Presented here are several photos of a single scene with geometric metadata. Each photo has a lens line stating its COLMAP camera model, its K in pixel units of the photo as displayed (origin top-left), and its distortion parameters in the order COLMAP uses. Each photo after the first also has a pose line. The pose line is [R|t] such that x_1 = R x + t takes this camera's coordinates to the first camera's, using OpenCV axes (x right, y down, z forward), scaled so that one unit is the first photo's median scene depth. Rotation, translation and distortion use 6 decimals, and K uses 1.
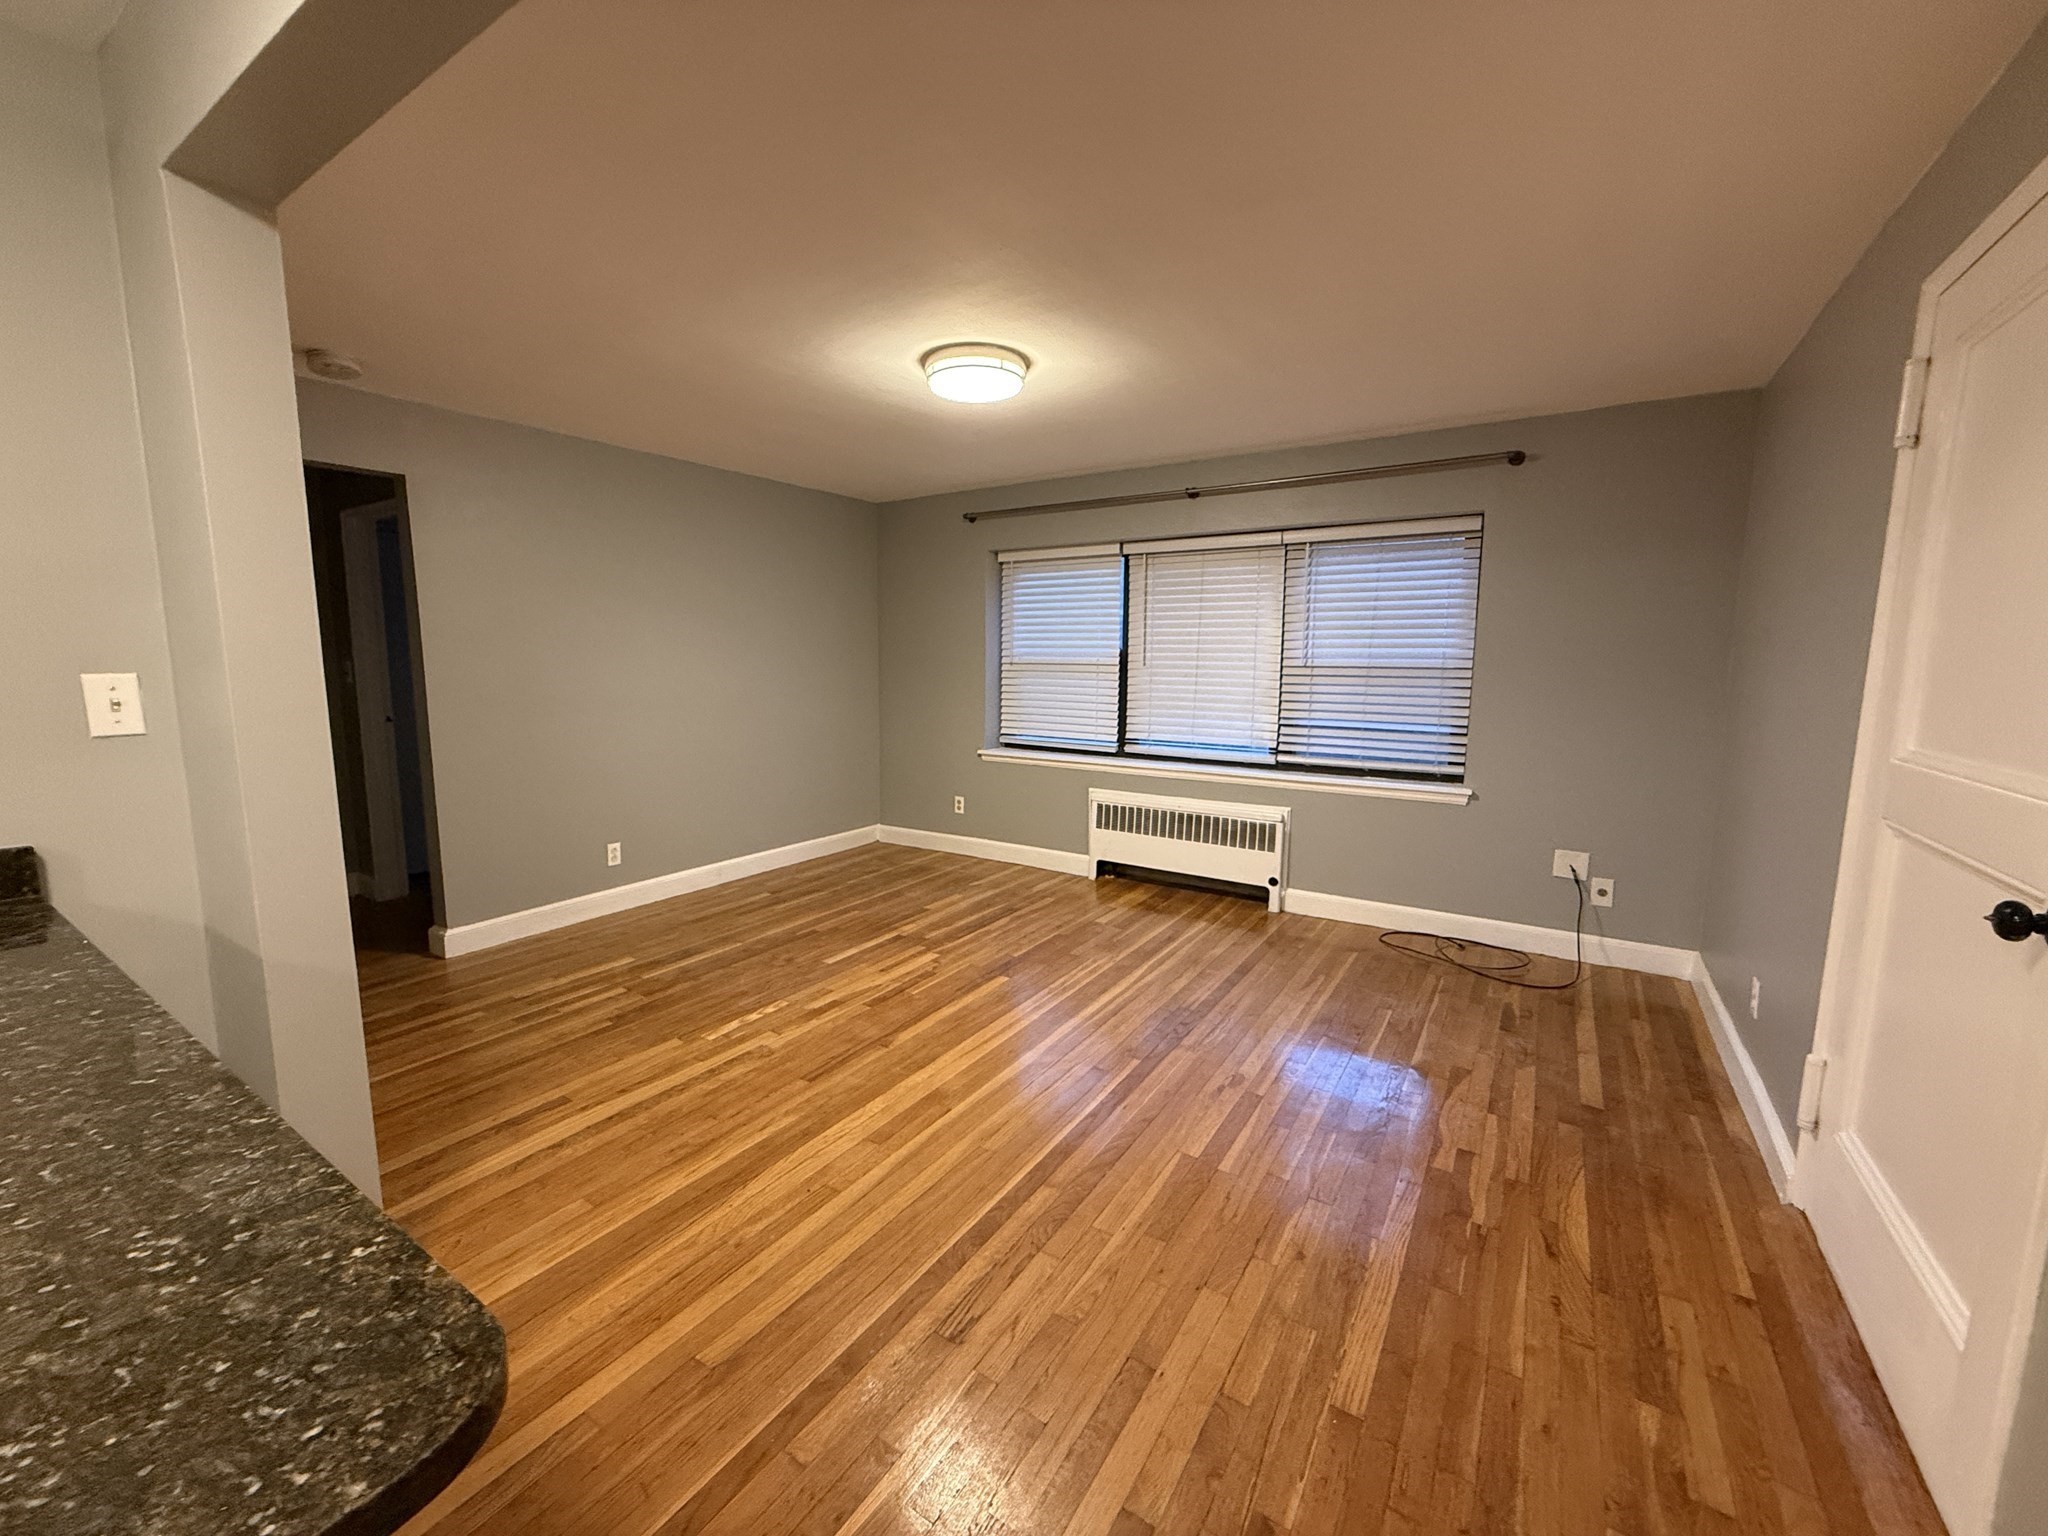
lens RADIAL K [[810.5, 0, 1023.3], [0, 810.5, 767.9], [0, 0, 1]] dist [0.000220, -0.000035]
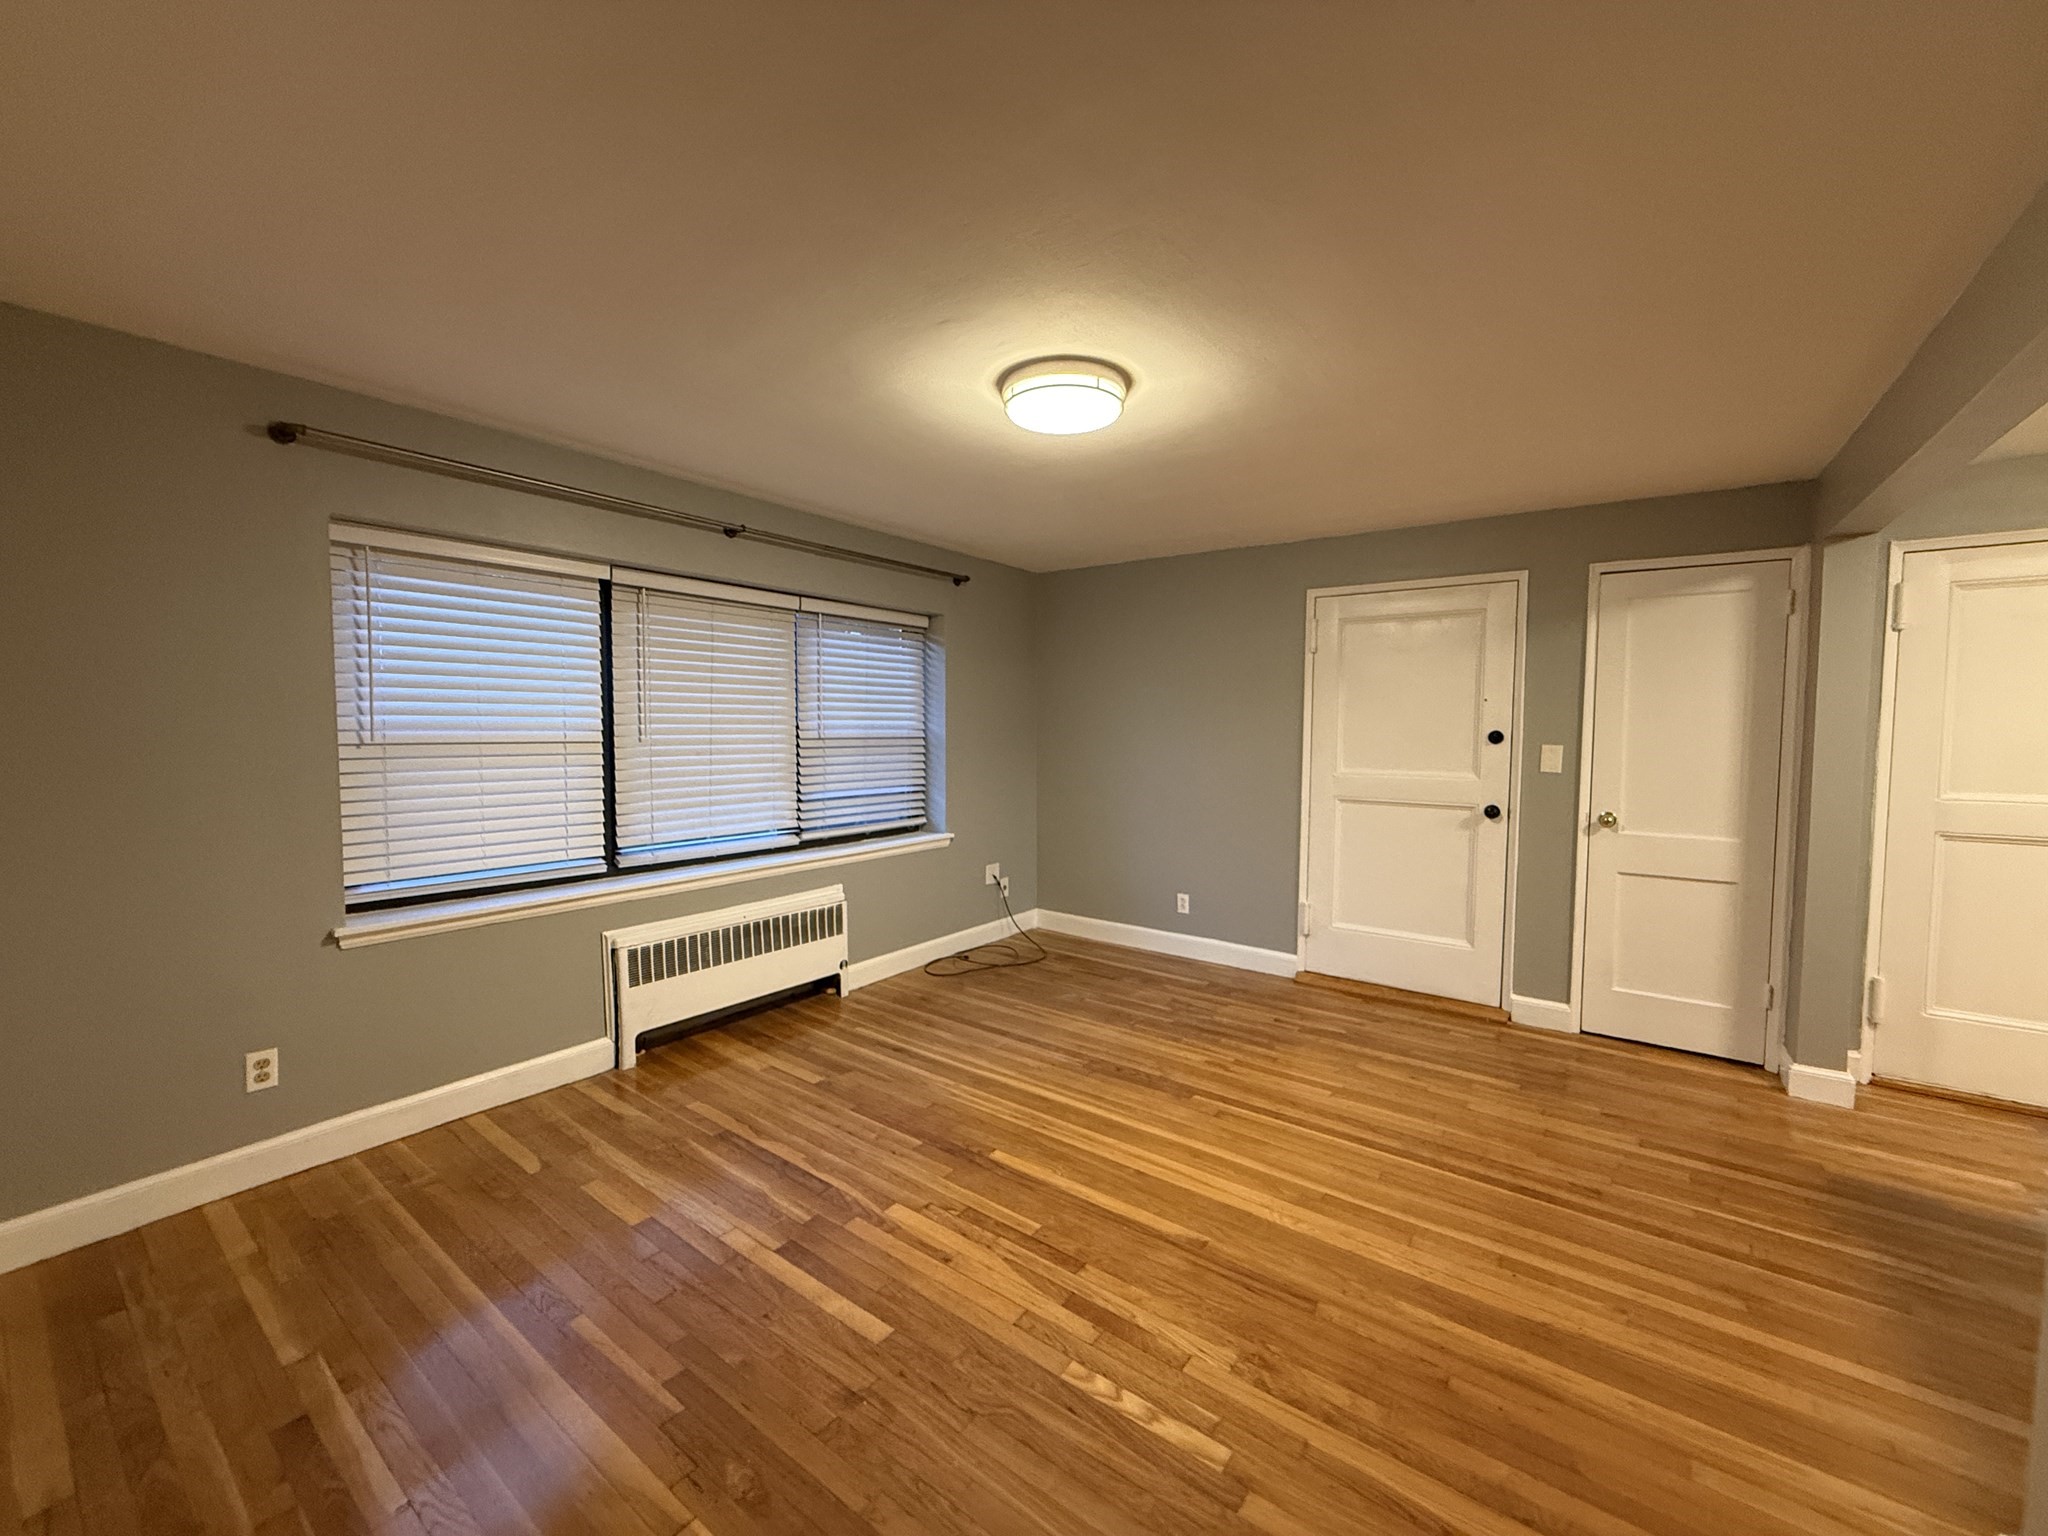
lens RADIAL K [[810.5, 0, 1022.1], [0, 810.5, 766.8], [0, 0, 1]] dist [0.000220, -0.000035]
pose [[0.065906, -0.059845, 0.996030, -0.736562], [0.123768, 0.990982, 0.051352, -0.135601], [-0.990120, 0.119893, 0.072719, 0.843177]]
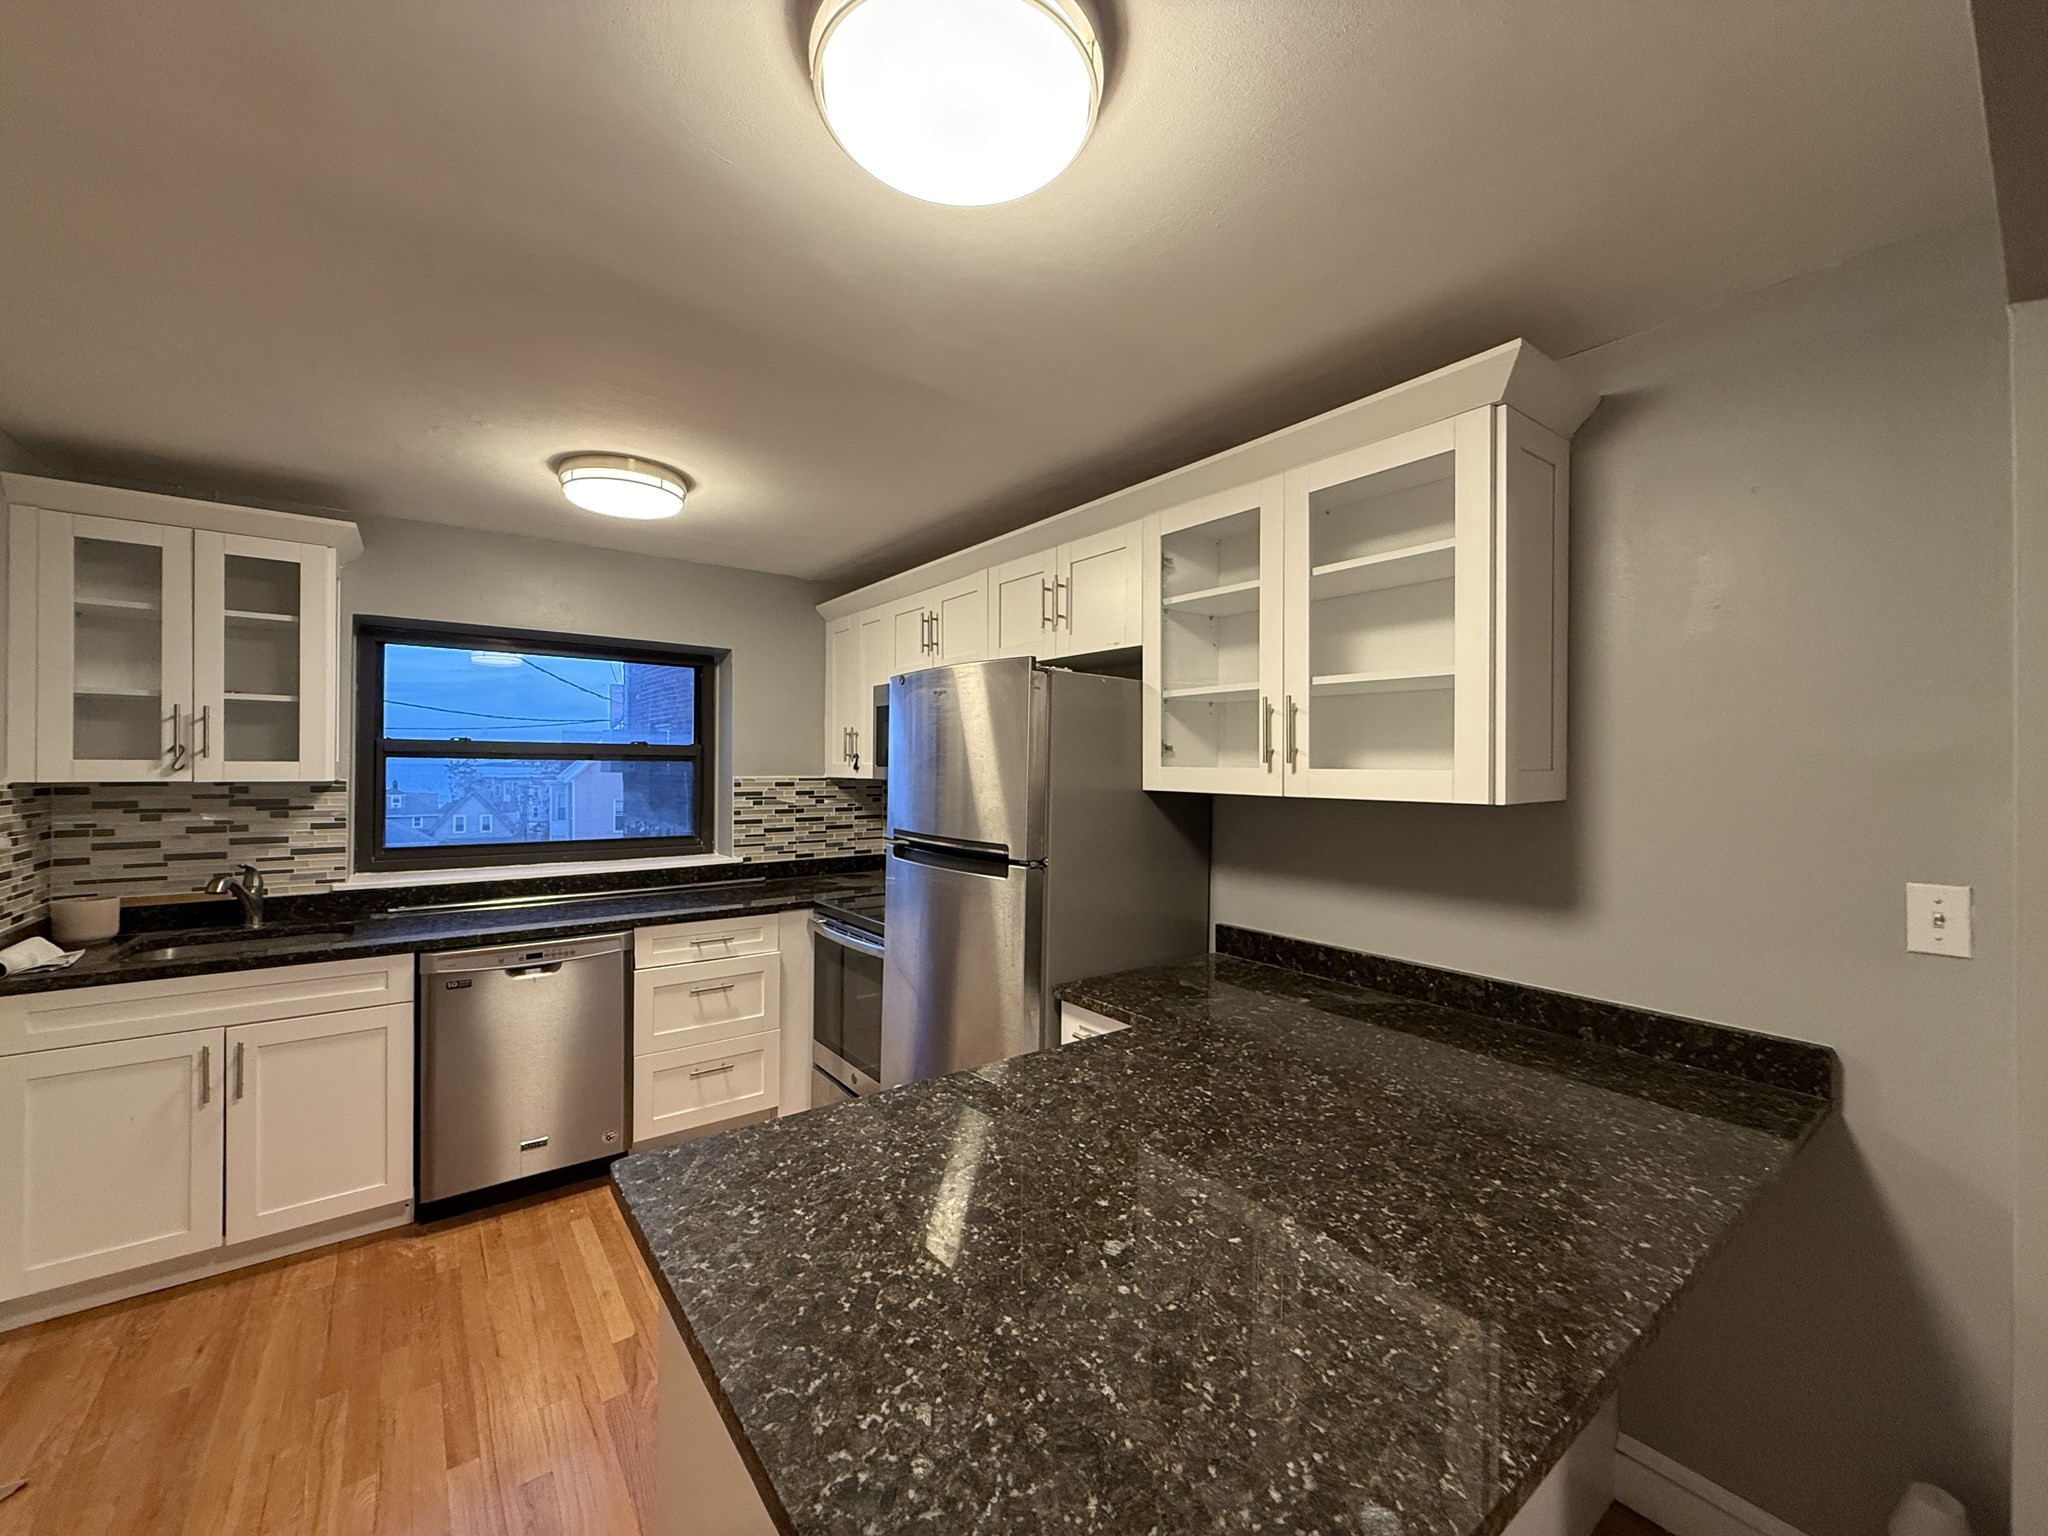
lens RADIAL K [[810.5, 0, 1021.0], [0, 810.5, 767.2], [0, 0, 1]] dist [0.000220, -0.000035]
pose [[-0.333883, -0.009882, -0.942563, 0.020090], [-0.132784, 0.990467, 0.036652, -0.060079], [0.933215, 0.137395, -0.332013, 0.141991]]
